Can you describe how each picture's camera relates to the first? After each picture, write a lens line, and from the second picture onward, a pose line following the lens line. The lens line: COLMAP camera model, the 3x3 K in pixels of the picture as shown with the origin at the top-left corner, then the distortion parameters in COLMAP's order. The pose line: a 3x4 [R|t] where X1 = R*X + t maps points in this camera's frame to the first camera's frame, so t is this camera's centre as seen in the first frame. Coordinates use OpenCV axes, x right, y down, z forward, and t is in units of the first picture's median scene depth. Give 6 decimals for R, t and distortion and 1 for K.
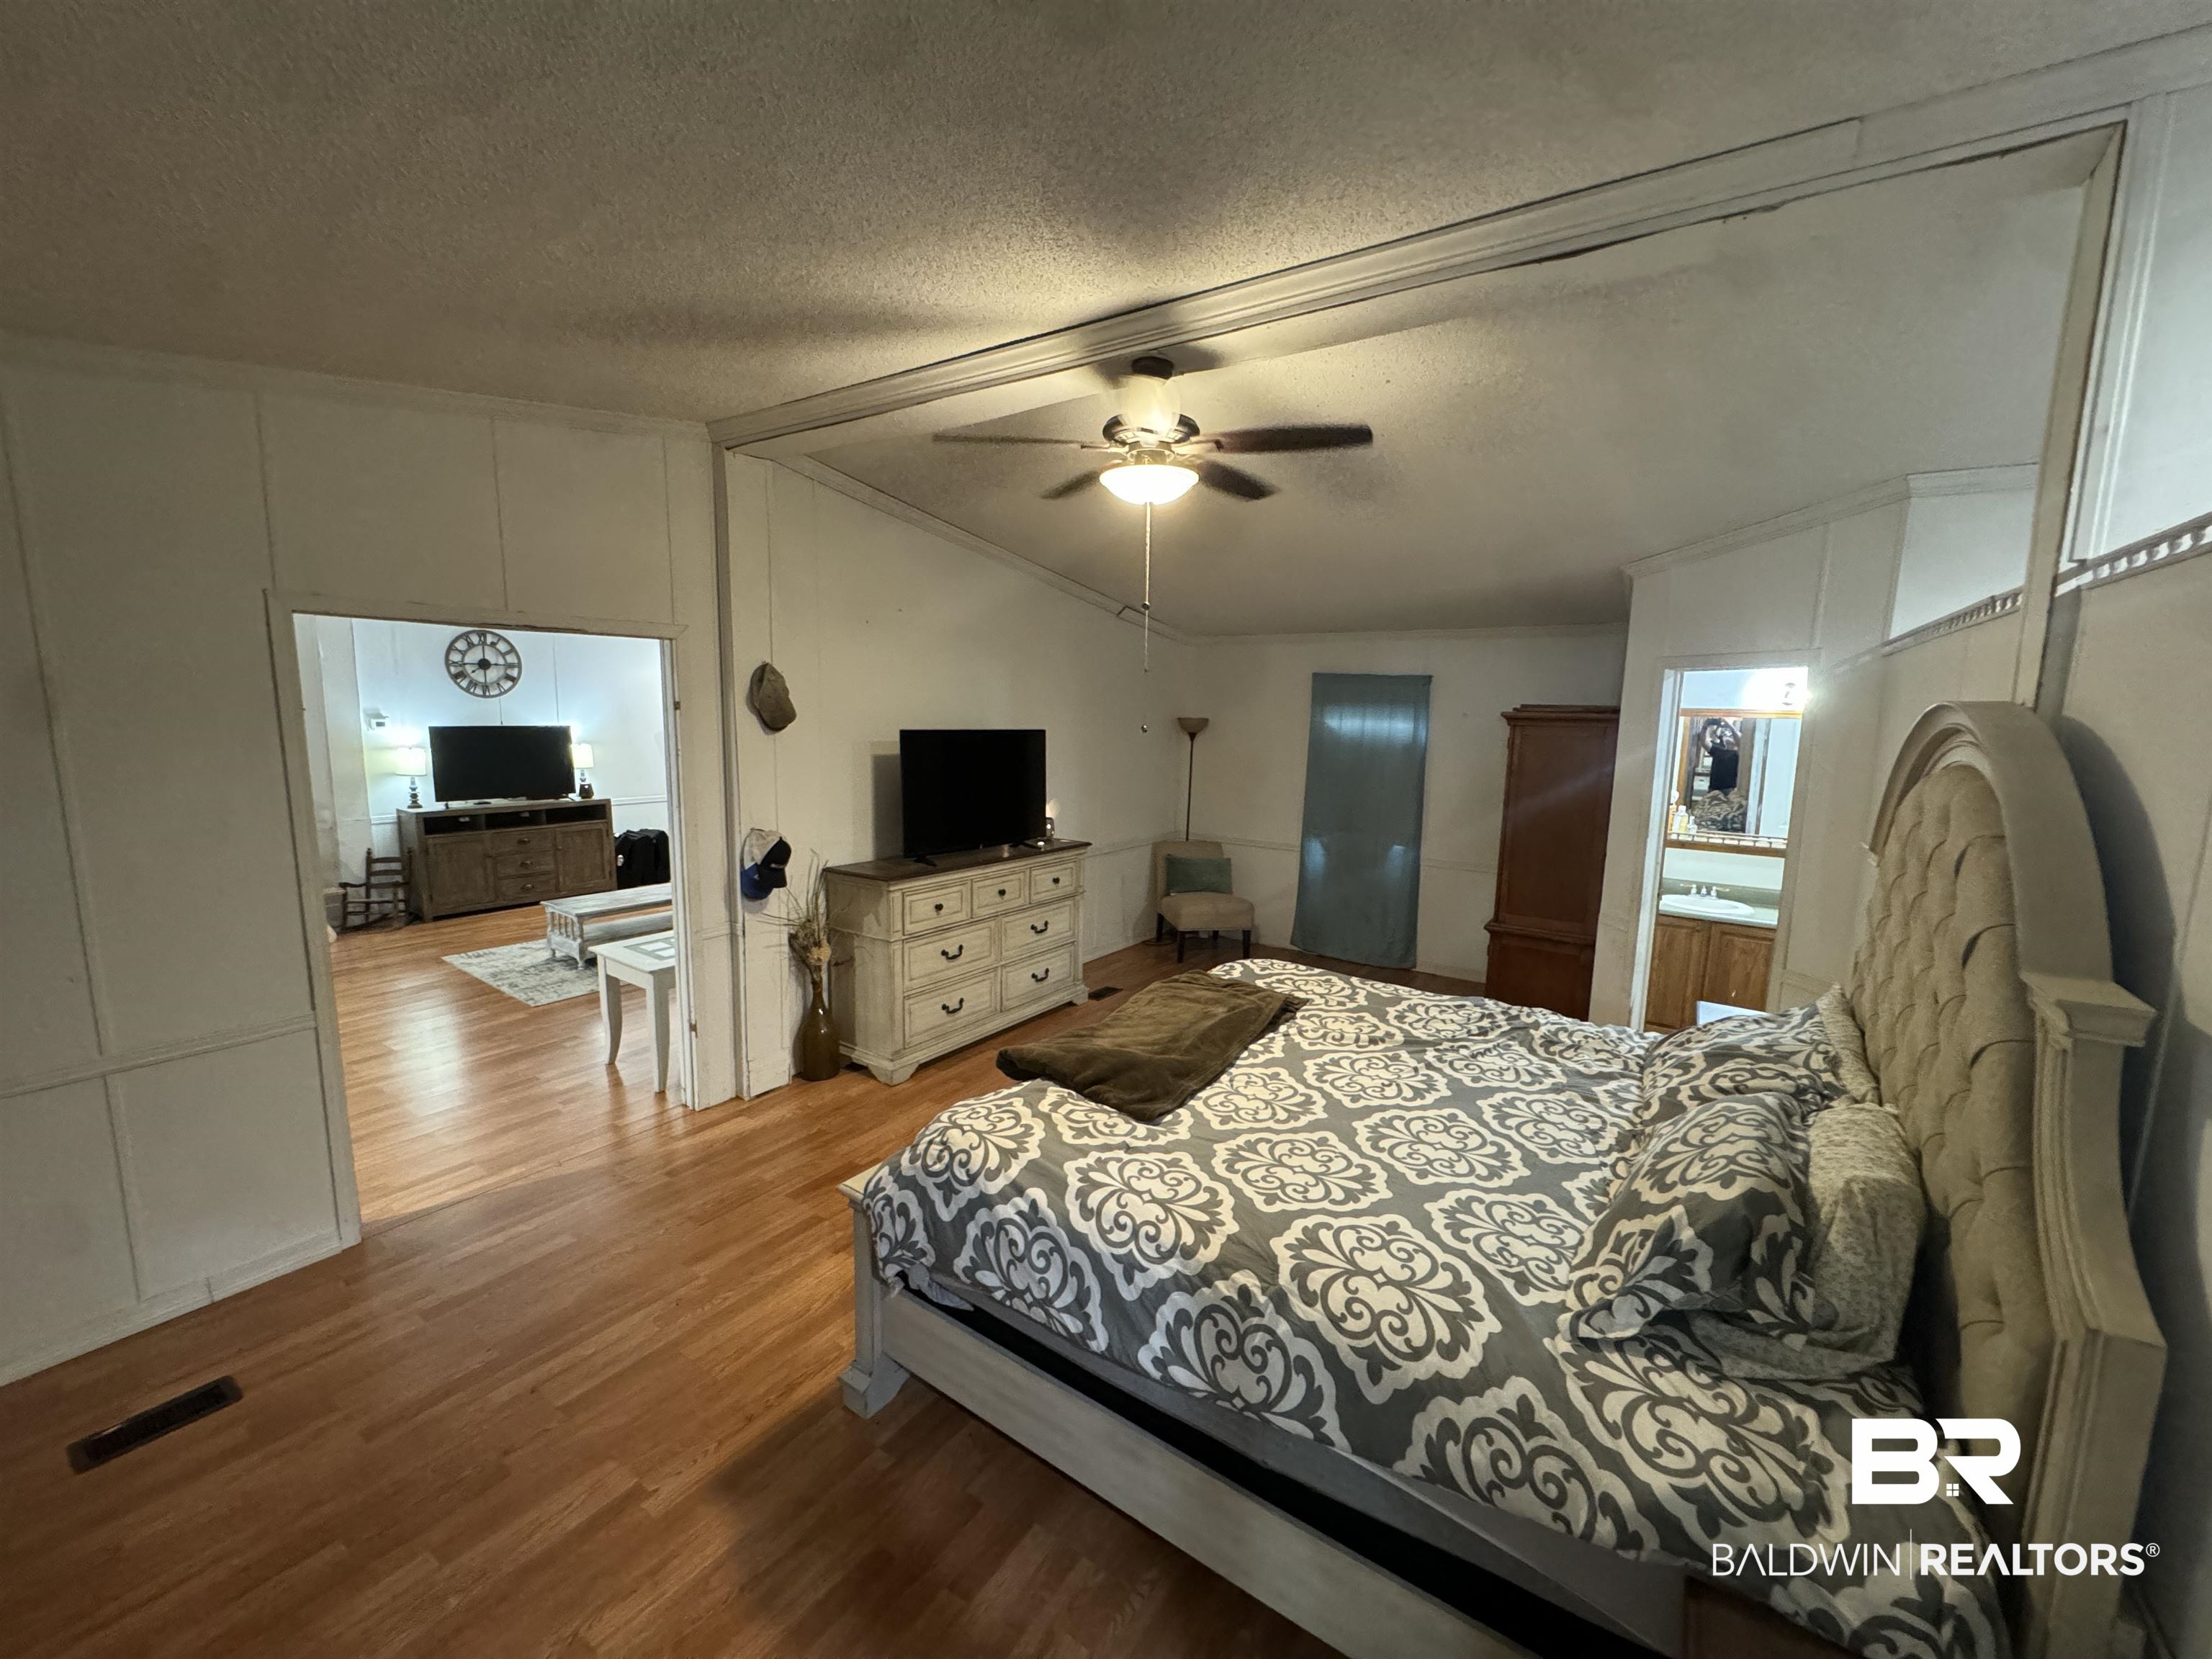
lens RADIAL K [[886.6, 0, 1111.1], [0, 886.6, 828.5], [0, 0, 1]] dist [-0.003984, 0.000377]
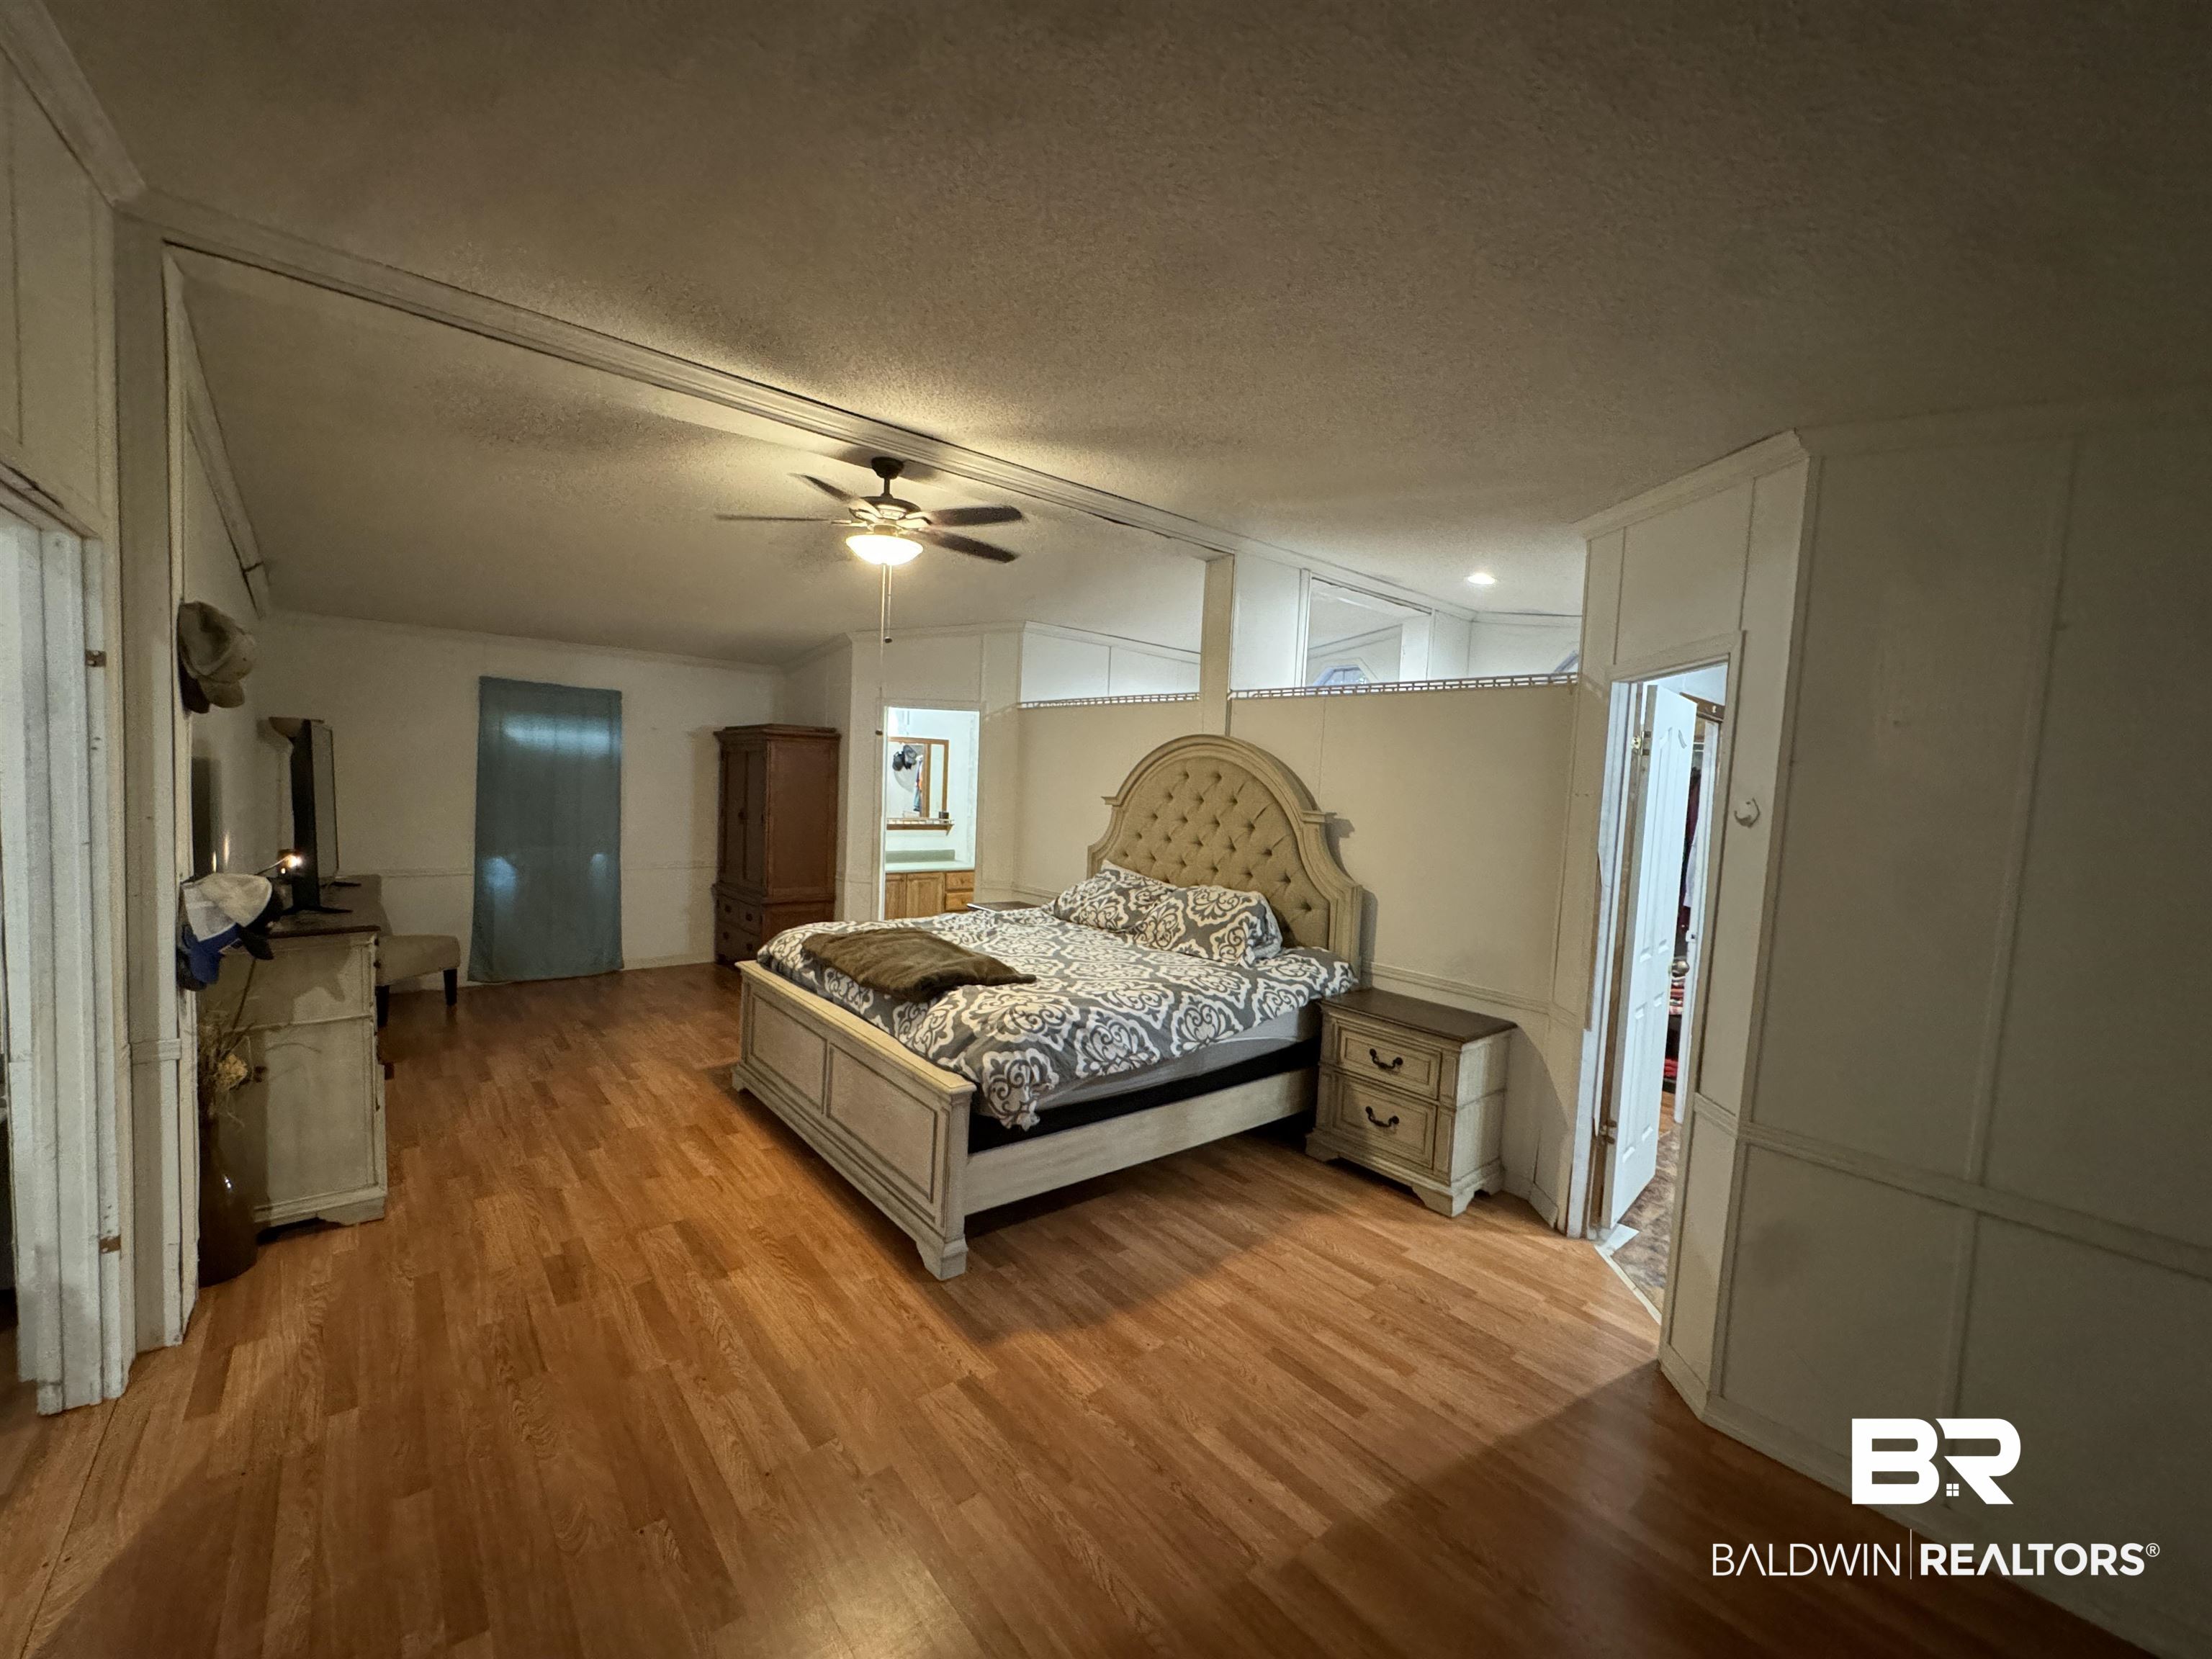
lens RADIAL K [[886.6, 0, 1107.3], [0, 886.6, 830.9], [0, 0, 1]] dist [-0.003984, 0.000377]
pose [[0.275757, -0.070005, 0.958675, -1.153529], [0.094084, 0.994521, 0.045560, 0.002720], [-0.956612, 0.077632, 0.280833, 0.333853]]
